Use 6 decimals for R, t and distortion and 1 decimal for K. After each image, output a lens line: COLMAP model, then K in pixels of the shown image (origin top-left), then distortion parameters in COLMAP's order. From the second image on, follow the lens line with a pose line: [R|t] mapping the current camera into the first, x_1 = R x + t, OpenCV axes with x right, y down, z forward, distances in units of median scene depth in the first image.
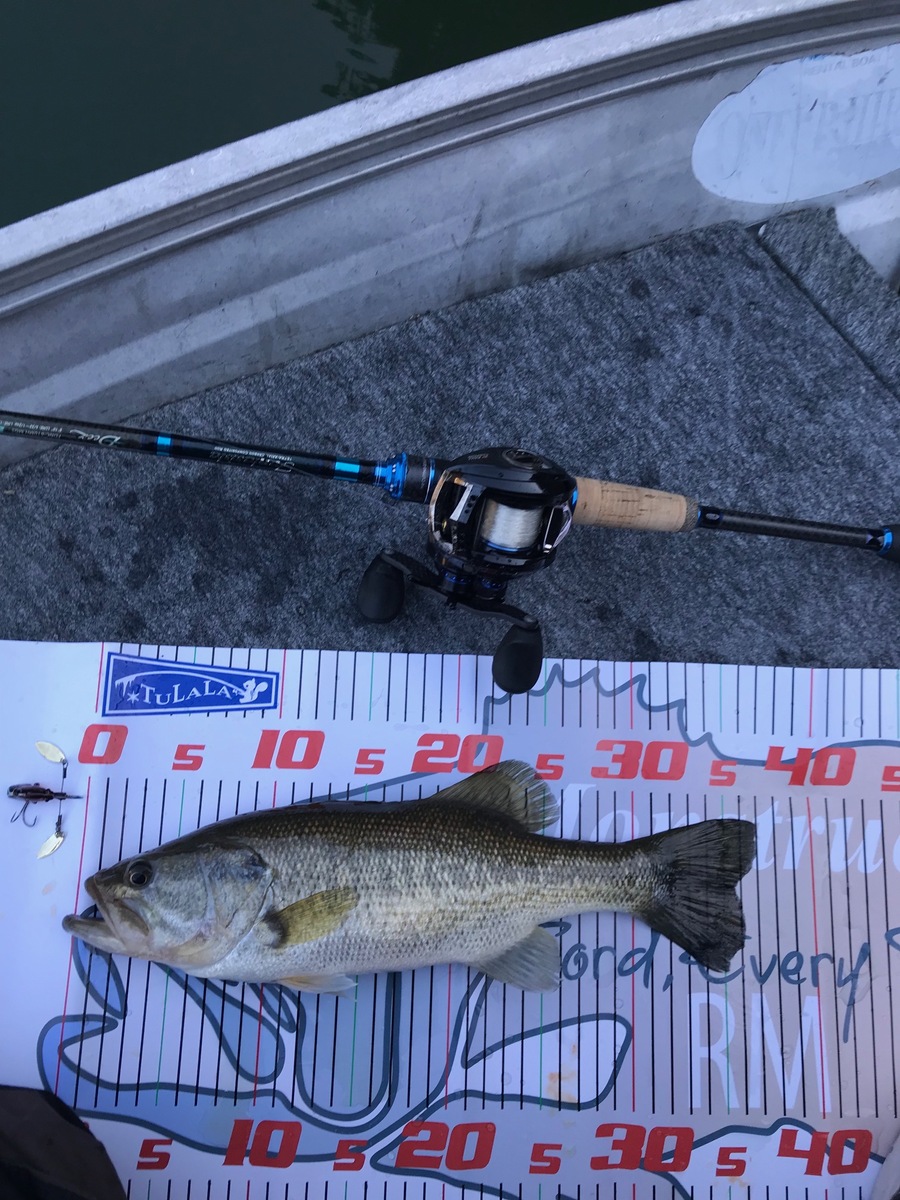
lens RADIAL K [[968.0, 0, 450.0], [0, 968.0, 600.0], [0, 0, 1]] dist [0.011340, -0.001473]
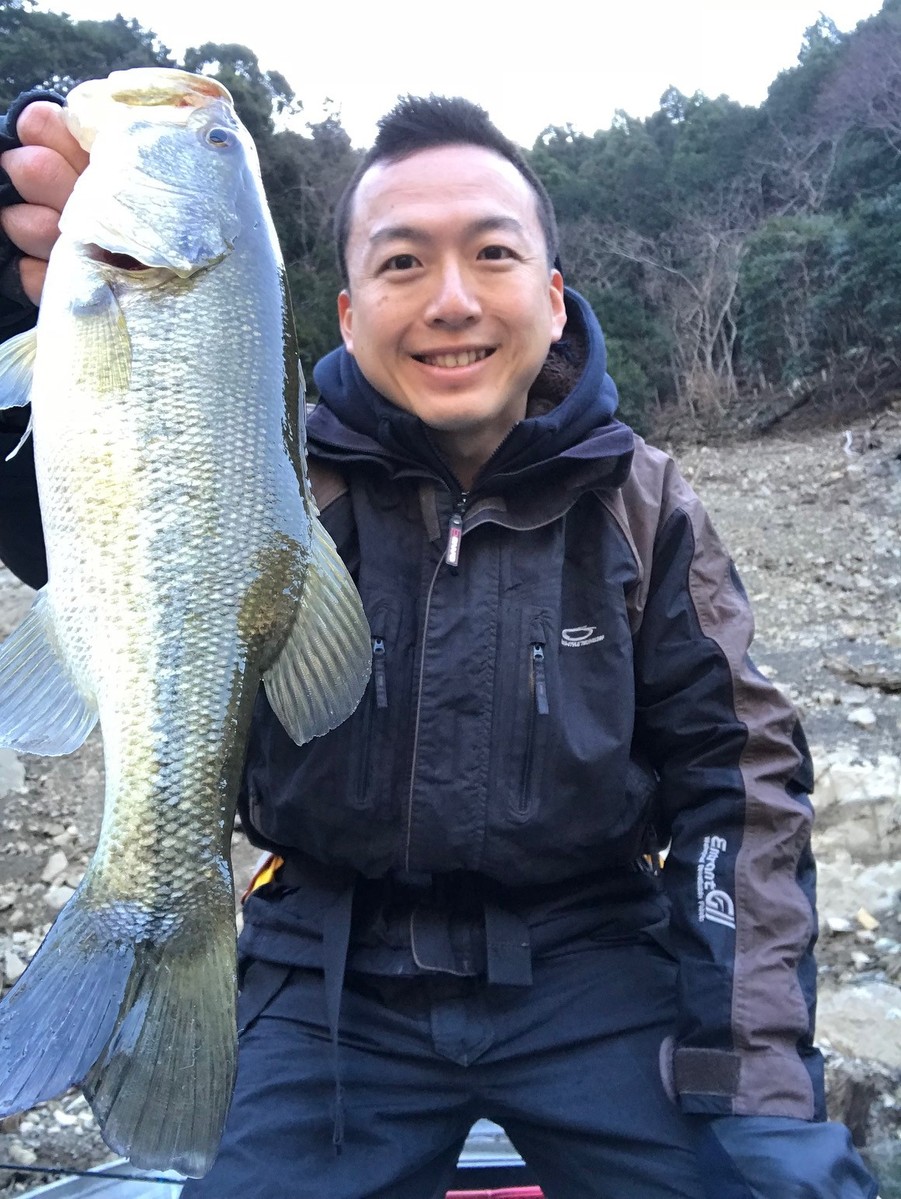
lens RADIAL K [[1119.8, 0, 450.5], [0, 1119.8, 599.5], [0, 0, 1]] dist [-0.000156, -0.000061]
pose [[0.060359, 0.998131, 0.009531, 0.047296], [-0.995732, 0.059541, 0.070519, 0.069625], [0.069820, -0.013746, 0.997465, 0.324881]]
